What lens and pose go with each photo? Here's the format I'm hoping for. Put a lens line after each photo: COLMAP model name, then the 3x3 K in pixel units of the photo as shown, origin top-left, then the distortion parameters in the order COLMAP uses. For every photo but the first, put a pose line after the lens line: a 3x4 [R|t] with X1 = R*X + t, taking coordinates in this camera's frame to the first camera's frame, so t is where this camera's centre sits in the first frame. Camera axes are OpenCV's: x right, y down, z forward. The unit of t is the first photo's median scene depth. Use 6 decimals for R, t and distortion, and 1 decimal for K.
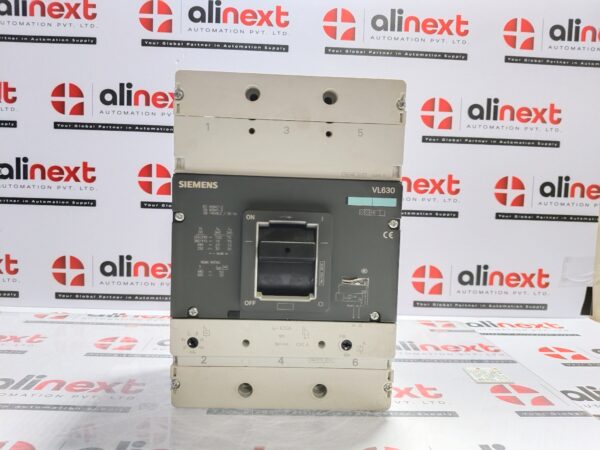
lens RADIAL K [[472.8, 0, 300.6], [0, 472.8, 221.2], [0, 0, 1]] dist [0.056860, -0.116700]
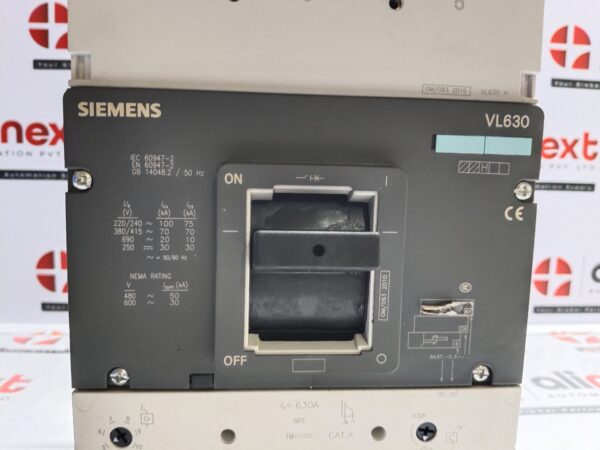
lens RADIAL K [[472.8, 0, 287.9], [0, 472.8, 229.6], [0, 0, 1]] dist [0.056860, -0.116700]
pose [[0.999437, -0.014432, 0.030285, -0.065780], [0.013221, 0.999120, 0.039815, 0.022740], [-0.030833, -0.039392, 0.998748, 0.517740]]
